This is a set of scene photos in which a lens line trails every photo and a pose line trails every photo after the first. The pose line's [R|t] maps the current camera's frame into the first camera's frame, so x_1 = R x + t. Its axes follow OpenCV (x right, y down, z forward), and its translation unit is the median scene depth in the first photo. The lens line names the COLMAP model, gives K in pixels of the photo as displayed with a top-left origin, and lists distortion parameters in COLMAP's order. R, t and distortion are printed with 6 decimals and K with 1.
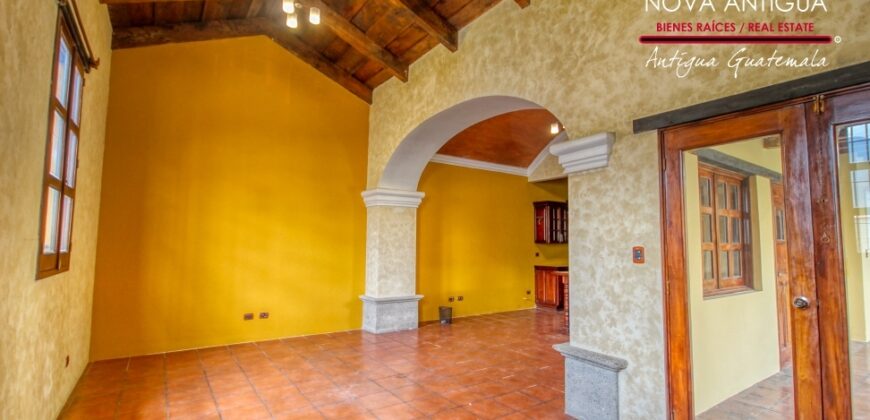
lens RADIAL K [[401.9, 0, 433.7], [0, 401.9, 214.1], [0, 0, 1]] dist [-0.001170, -0.000566]
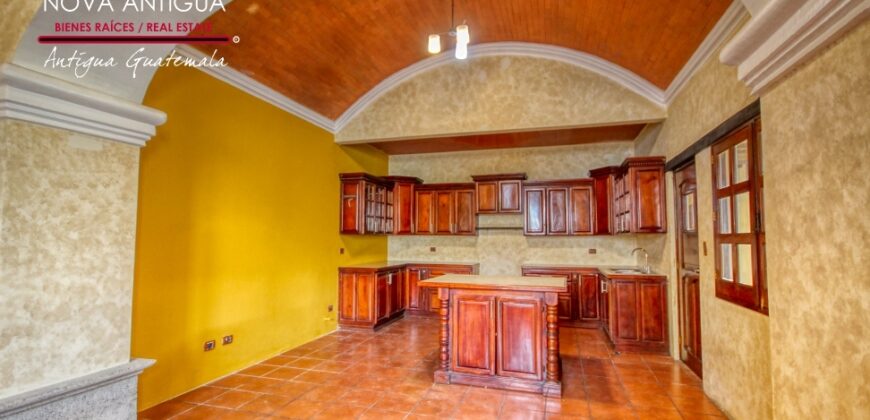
lens RADIAL K [[401.9, 0, 433.7], [0, 401.9, 214.1], [0, 0, 1]] dist [-0.001170, -0.000566]
pose [[0.783115, 0.028996, 0.621200, -0.049397], [-0.039282, 0.999224, 0.002880, 0.032650], [-0.620635, -0.026658, 0.783646, 0.403359]]
